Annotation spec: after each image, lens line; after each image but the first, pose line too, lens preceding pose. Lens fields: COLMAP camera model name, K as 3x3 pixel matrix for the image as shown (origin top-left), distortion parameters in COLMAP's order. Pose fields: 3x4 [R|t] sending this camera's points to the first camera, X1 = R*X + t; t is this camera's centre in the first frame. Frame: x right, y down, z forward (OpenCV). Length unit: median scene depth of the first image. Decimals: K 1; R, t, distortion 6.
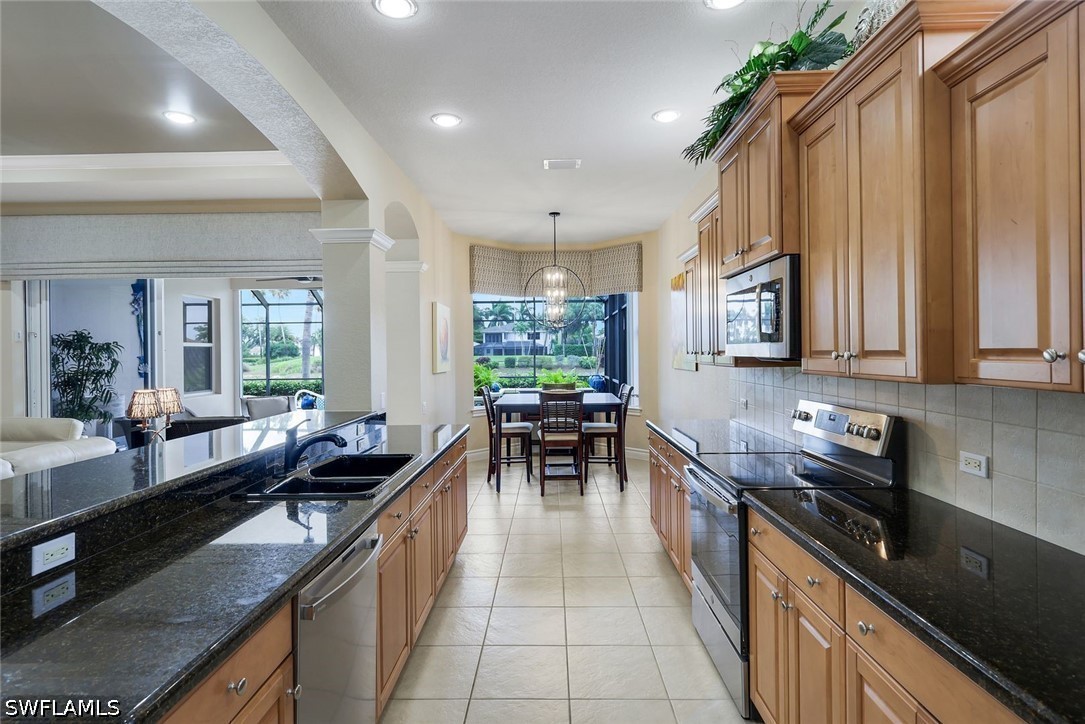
lens RADIAL K [[543.8, 0, 541.1], [0, 543.8, 355.5], [0, 0, 1]] dist [0.000538, 0.000392]
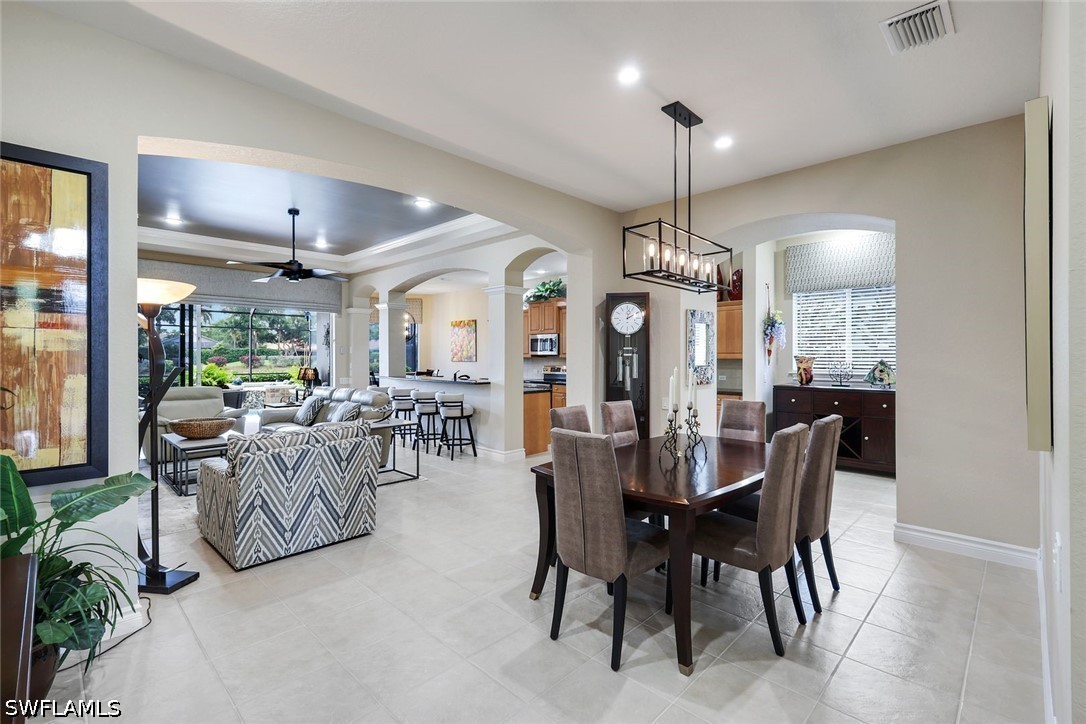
lens RADIAL K [[486.9, 0, 541.9], [0, 486.9, 356.0], [0, 0, 1]] dist [0.001172, 0.000358]
pose [[0.689716, 0.008448, 0.724031, -0.944919], [-0.002481, 0.999954, -0.009304, 0.019803], [-0.724076, 0.004620, 0.689705, -0.643233]]
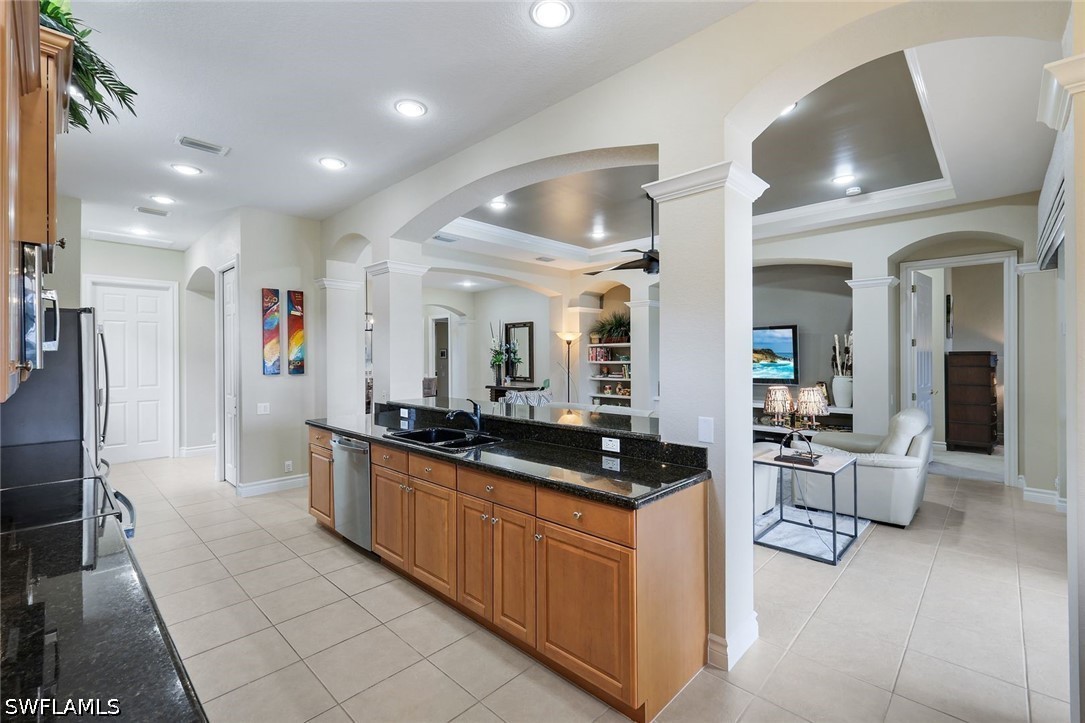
lens RADIAL K [[477.2, 0, 543.1], [0, 477.2, 356.0], [0, 0, 1]] dist [0.000107, -0.000337]
pose [[-0.680705, 0.013224, -0.732438, 0.159949], [0.008818, 0.999913, 0.009858, -0.005017], [0.732505, 0.000252, -0.680762, 0.817746]]
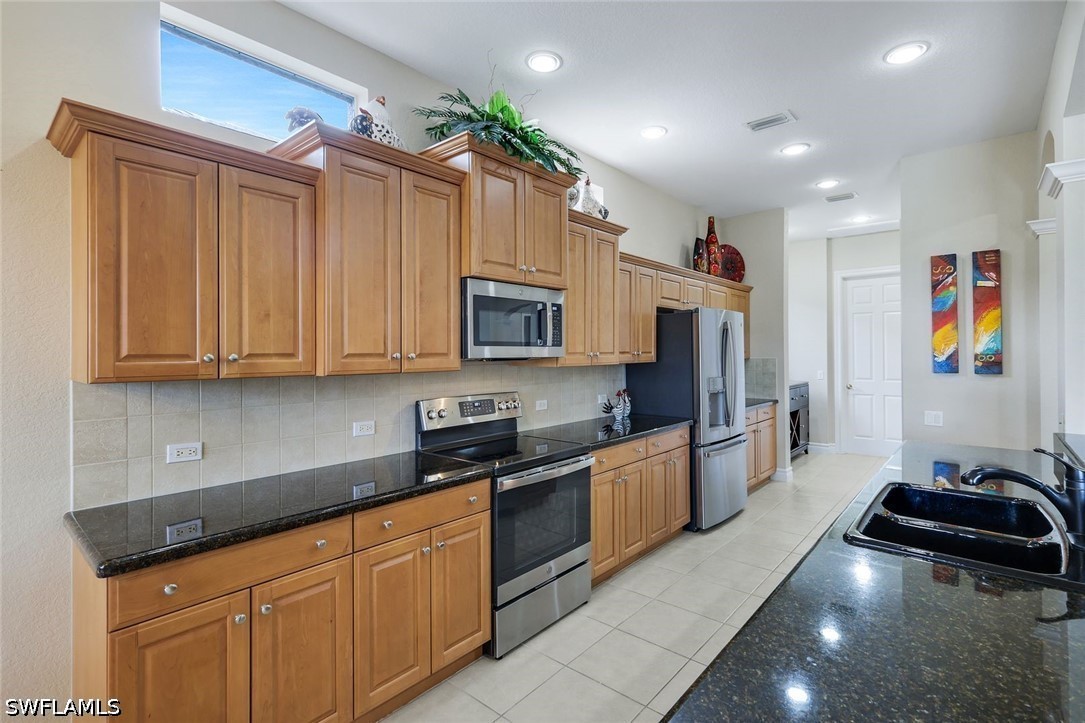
lens RADIAL K [[506.9, 0, 539.0], [0, 506.9, 350.8], [0, 0, 1]] dist [0.000770, 0.000211]
pose [[-0.764745, 0.016711, 0.644116, -0.143447], [0.016354, 0.999845, -0.006523, -0.001237], [-0.644126, 0.005545, -0.764900, 0.727371]]
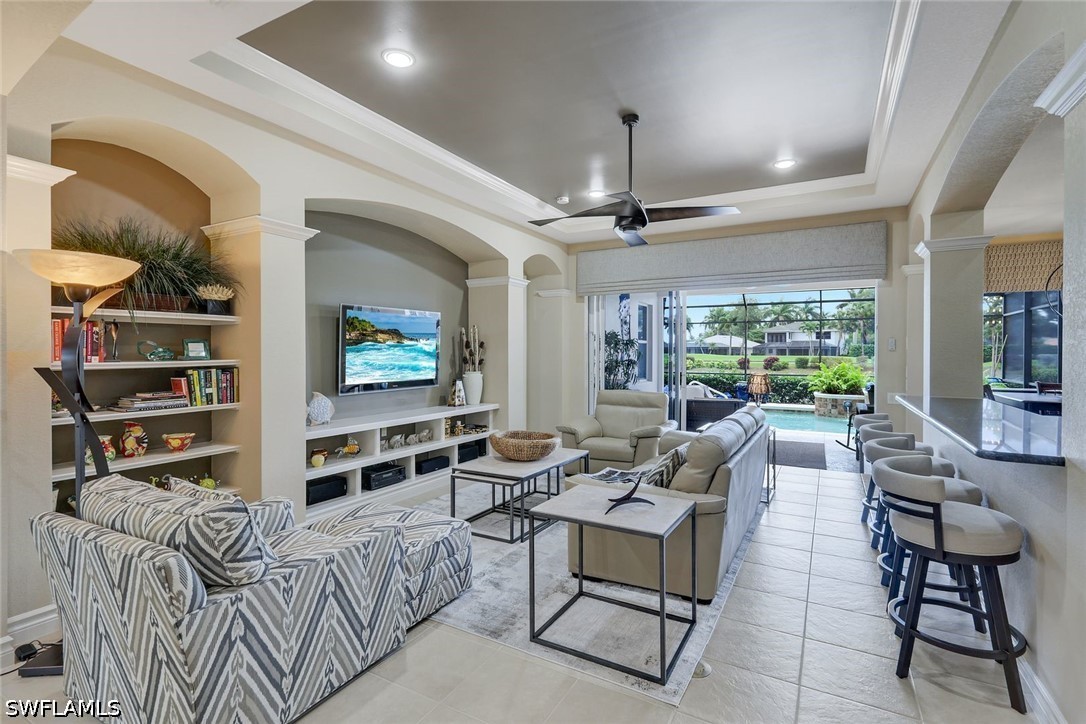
lens RADIAL K [[510.8, 0, 542.2], [0, 510.8, 355.5], [0, 0, 1]] dist [0.003718, 0.000406]
pose [[0.878367, 0.014130, -0.477778, -0.375139], [-0.013189, 0.999899, 0.005325, 0.012255], [0.477805, 0.001624, 0.878464, -0.218716]]
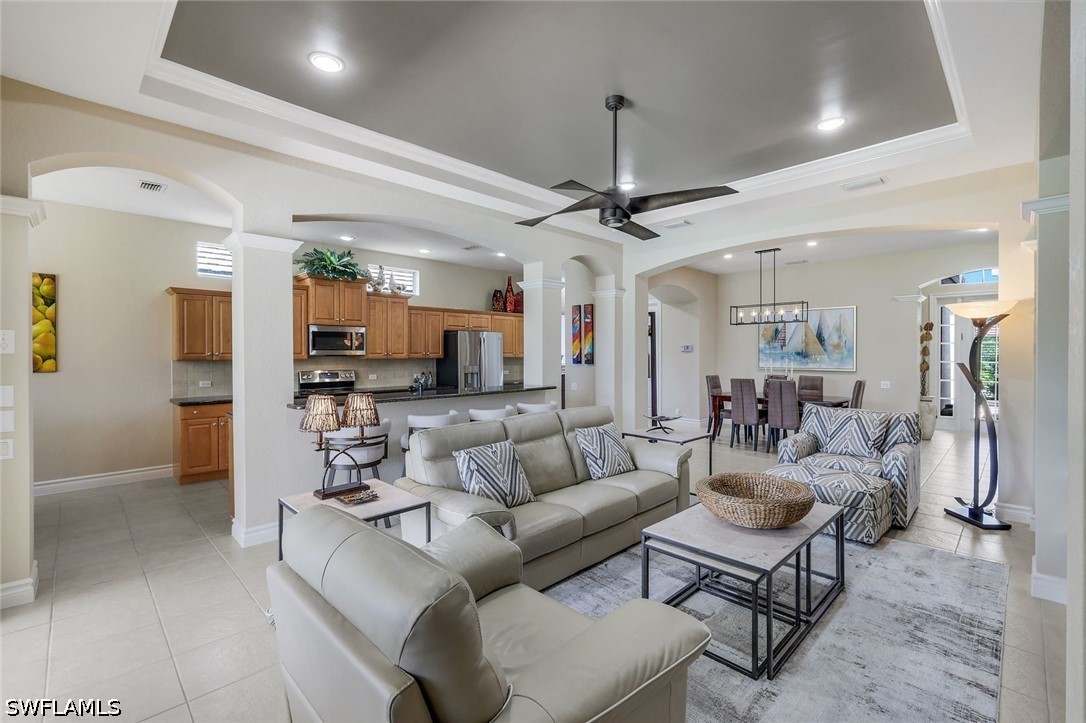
lens RADIAL K [[473.7, 0, 543.8], [0, 473.7, 354.1], [0, 0, 1]] dist [0.002070, 0.000050]
pose [[-0.716150, 0.008470, 0.697895, -0.898743], [0.012246, 0.999925, 0.000430, 0.005250], [-0.697839, 0.008854, -0.716200, 0.831089]]
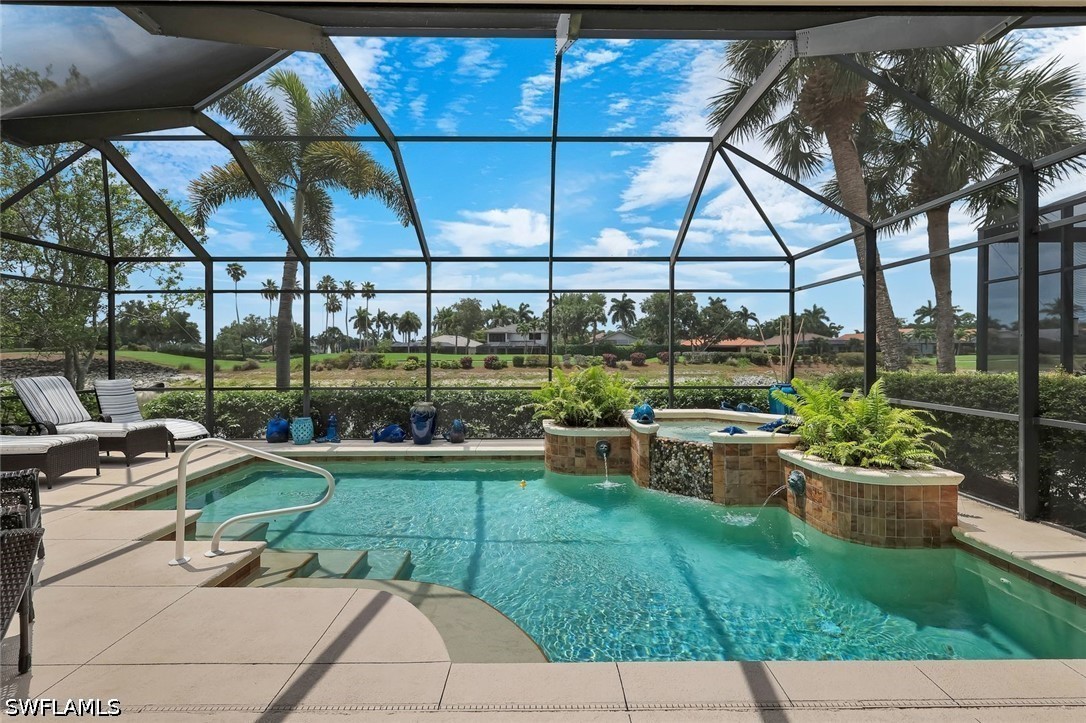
lens RADIAL K [[486.9, 0, 541.9], [0, 486.9, 355.5], [0, 0, 1]] dist [0.001172, 0.000358]
pose [[0.999772, 0.004645, 0.020857, -0.427236], [-0.004657, 0.999989, 0.000523, 0.014407], [-0.020854, -0.000620, 0.999782, 1.272209]]
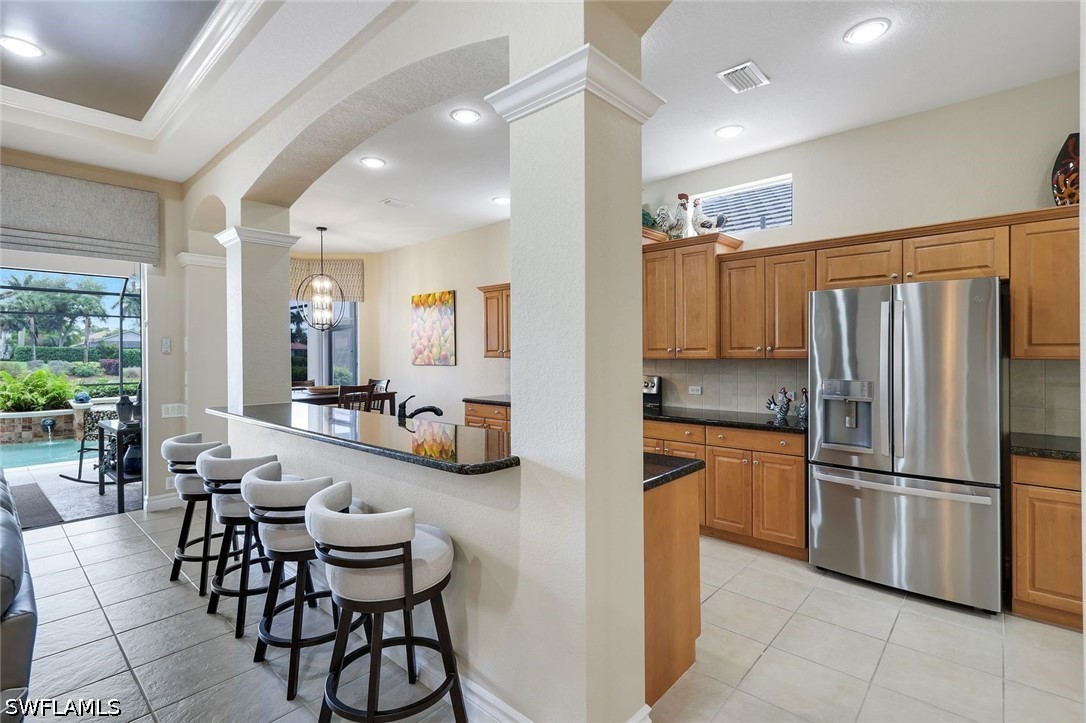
lens RADIAL K [[510.8, 0, 542.2], [0, 510.8, 355.0], [0, 0, 1]] dist [0.003718, 0.000406]
pose [[0.661469, 0.002464, 0.749969, -0.463315], [0.004890, 0.999959, -0.007599, 0.011224], [-0.749957, 0.008694, 0.661430, -0.033570]]
